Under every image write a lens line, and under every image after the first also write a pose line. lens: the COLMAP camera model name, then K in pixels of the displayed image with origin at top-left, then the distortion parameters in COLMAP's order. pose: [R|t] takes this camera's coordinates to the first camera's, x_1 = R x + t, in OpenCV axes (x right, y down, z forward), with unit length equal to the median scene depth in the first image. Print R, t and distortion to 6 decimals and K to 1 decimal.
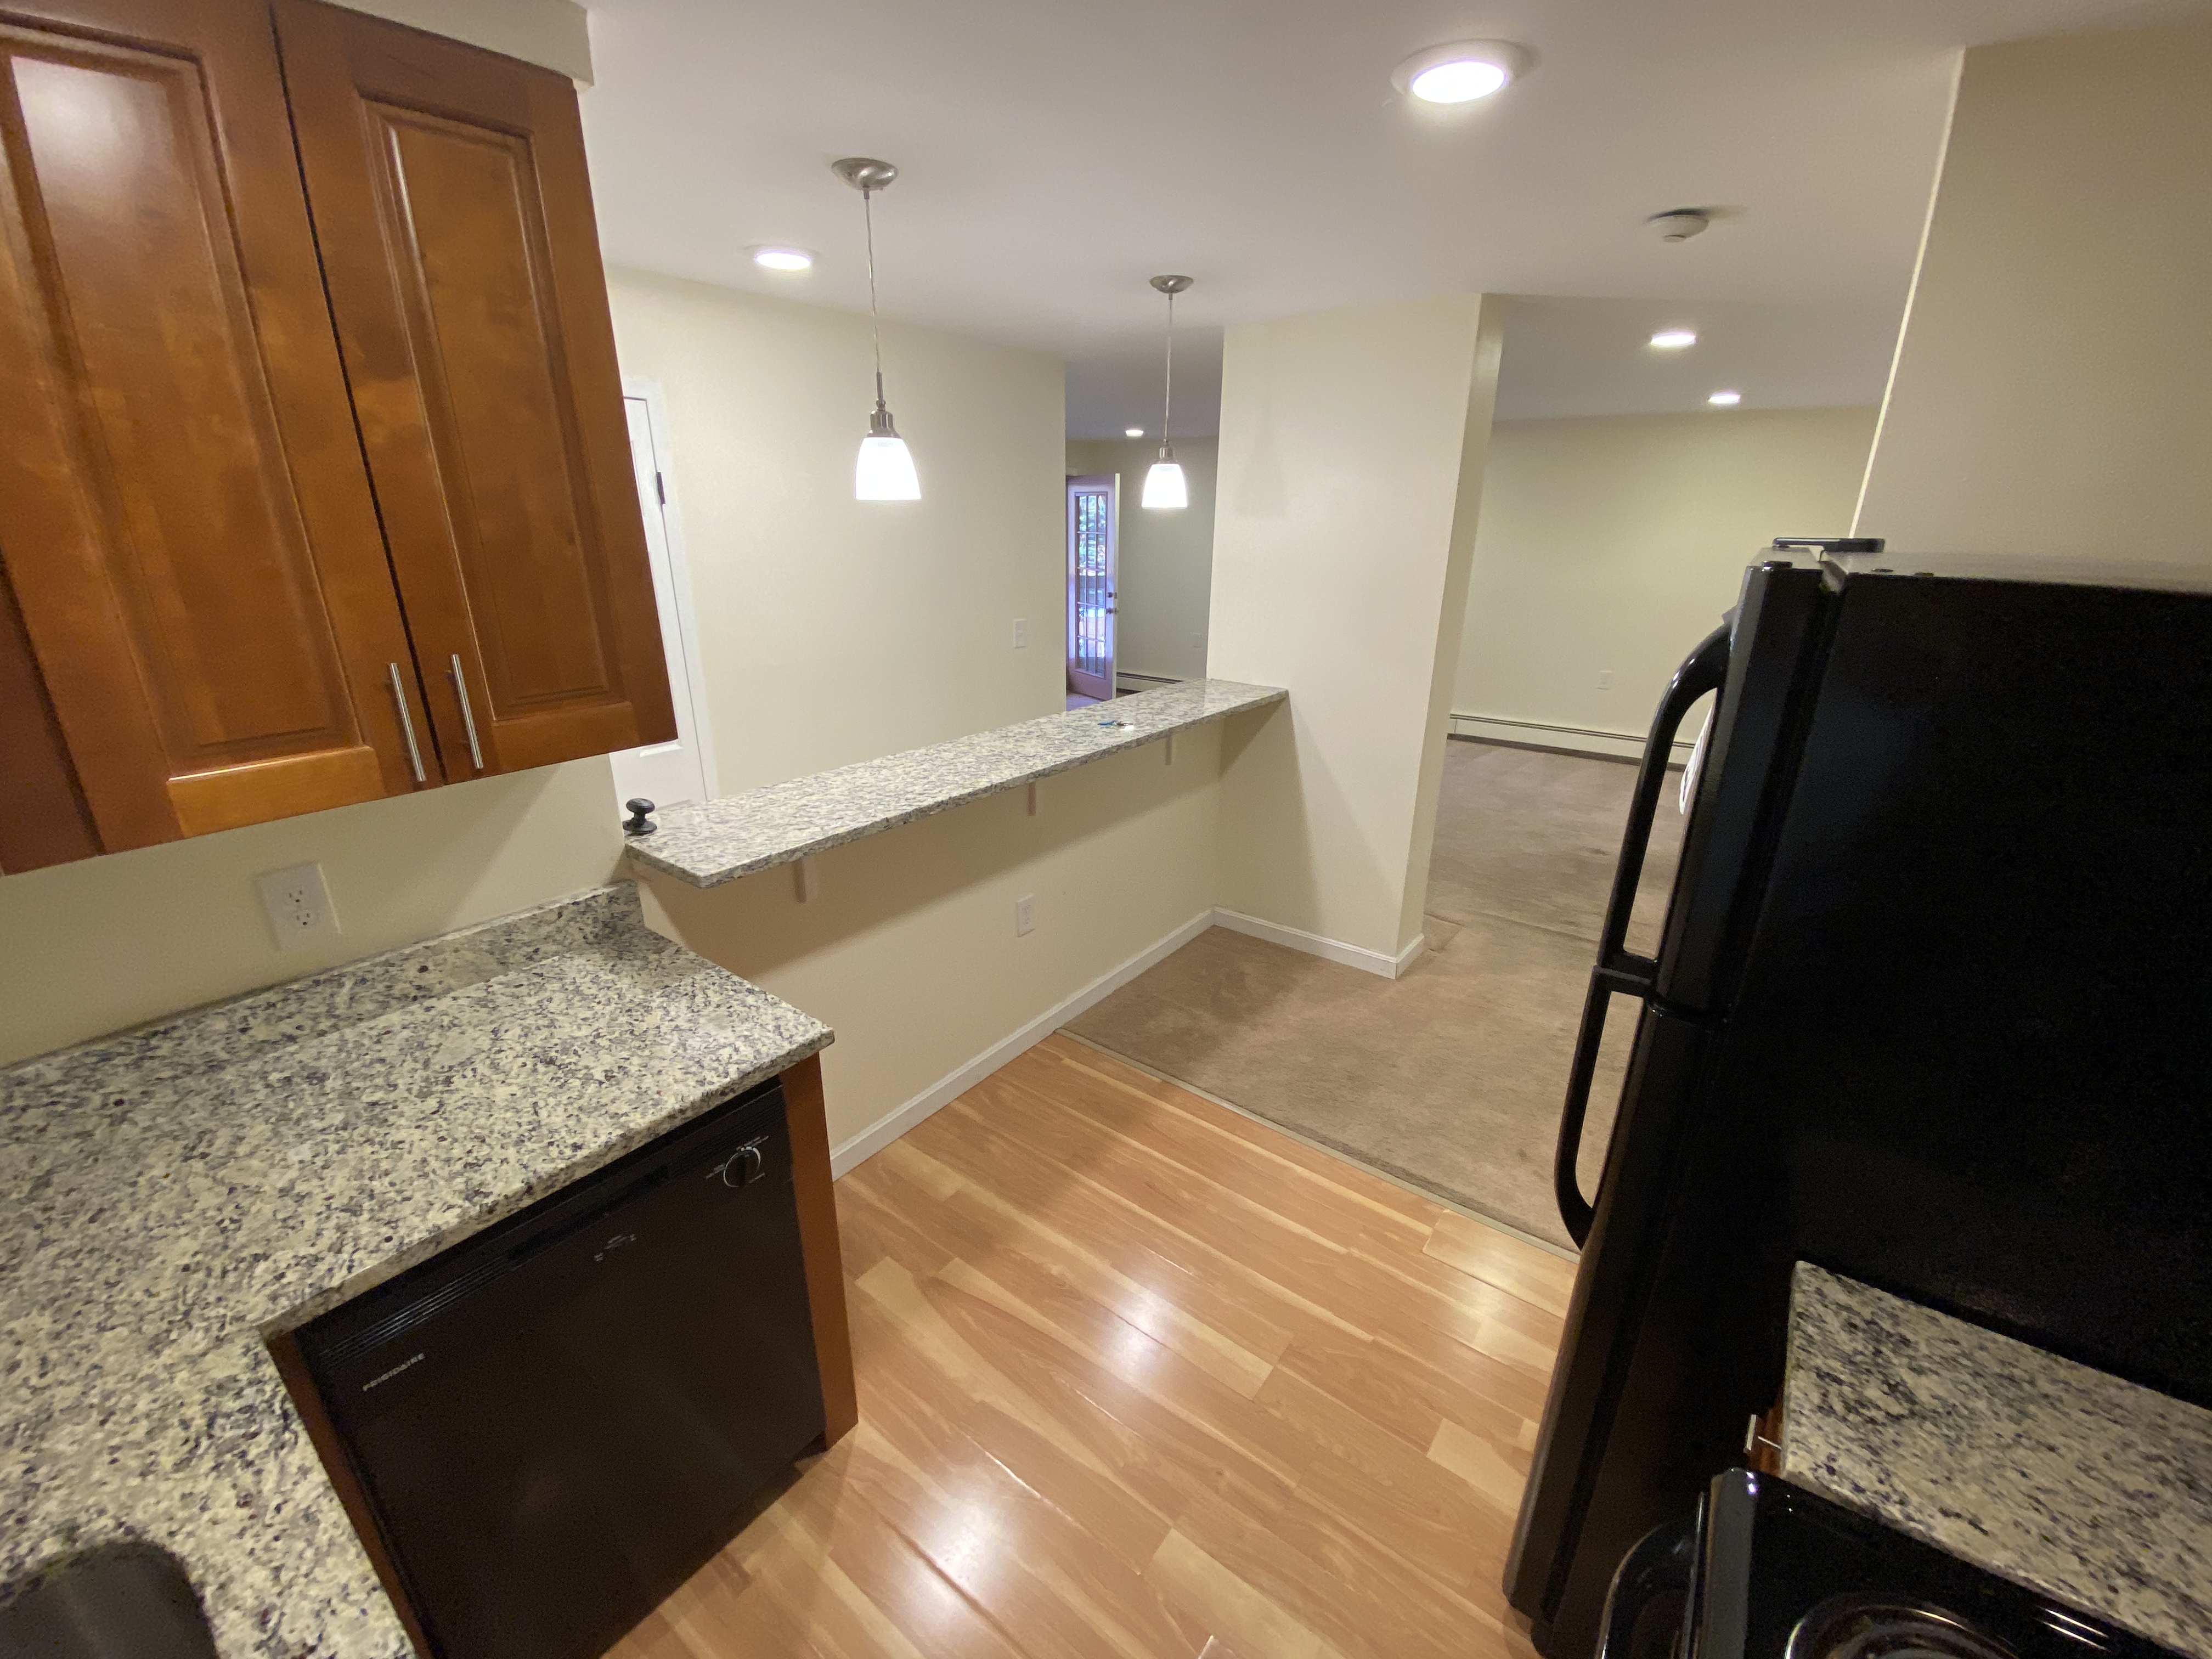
lens RADIAL K [[900.9, 0, 1106.0], [0, 900.9, 829.5], [0, 0, 1]] dist [-0.043654, -0.000262]
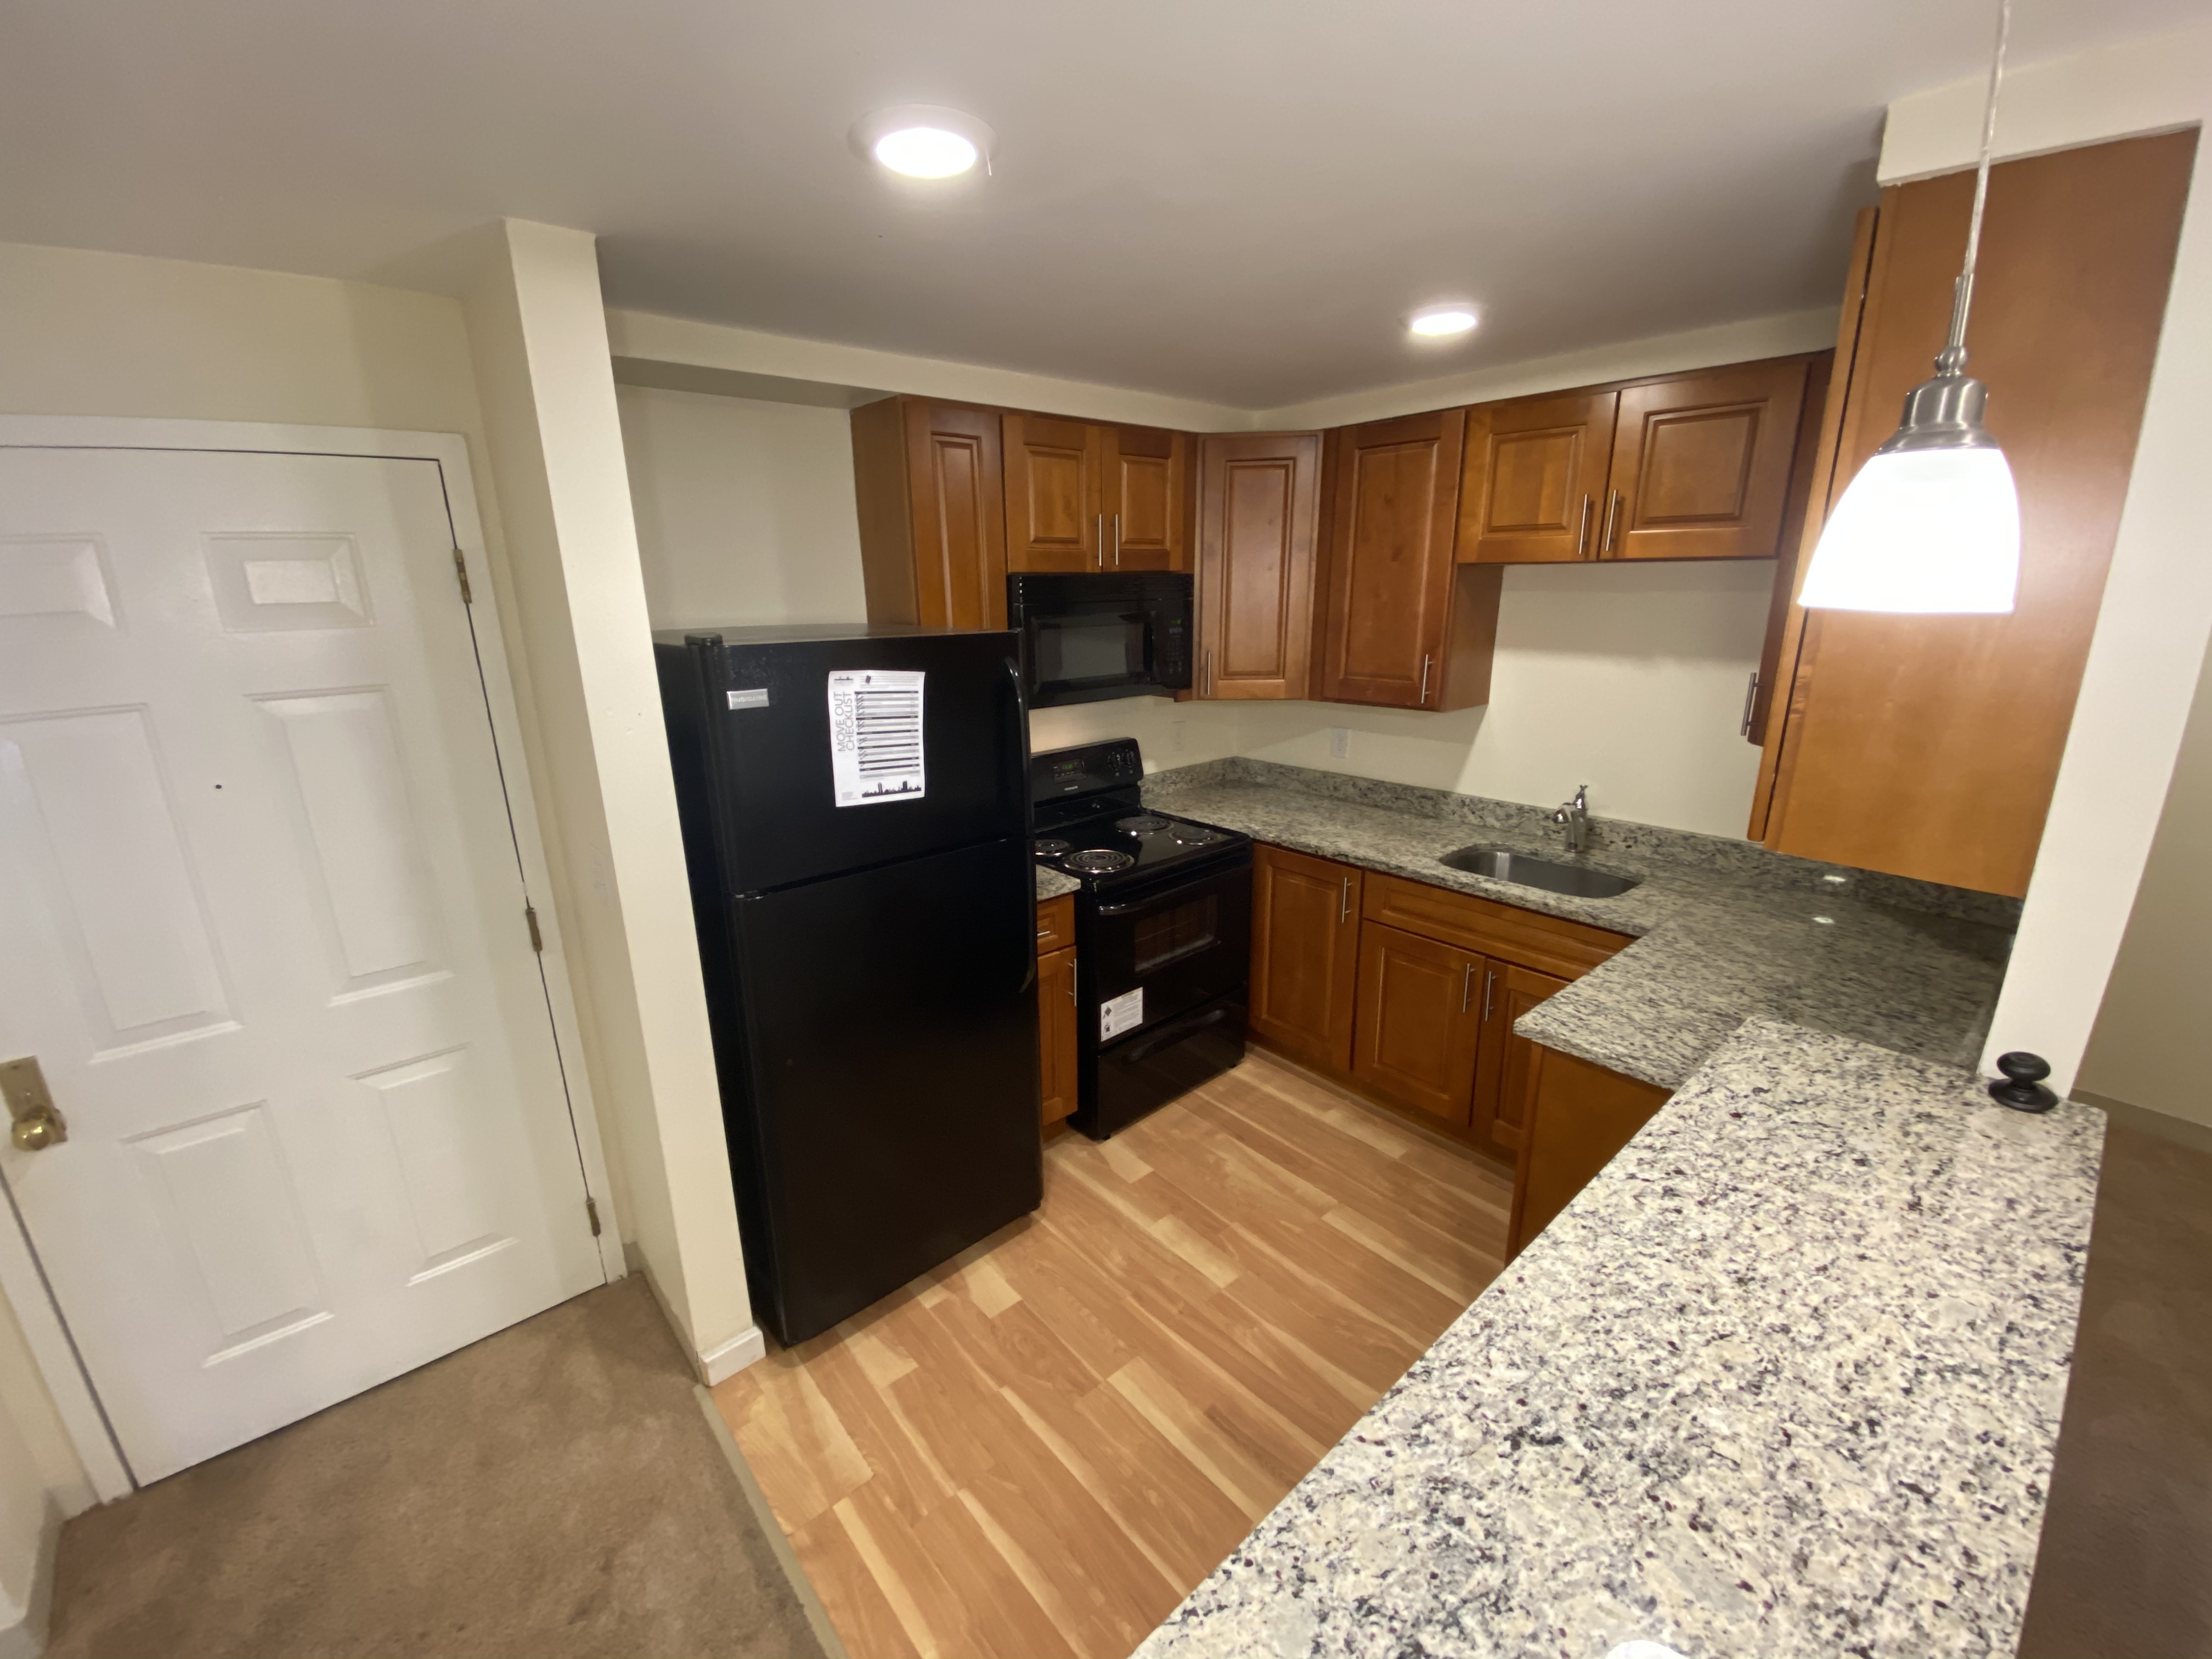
lens RADIAL K [[900.9, 0, 1106.0], [0, 900.9, 829.5], [0, 0, 1]] dist [-0.043654, -0.000262]
pose [[-0.979079, -0.042395, 0.199013, 0.007355], [0.077579, 0.826403, 0.557709, -0.527753], [-0.188109, 0.561481, -0.805825, 1.436742]]
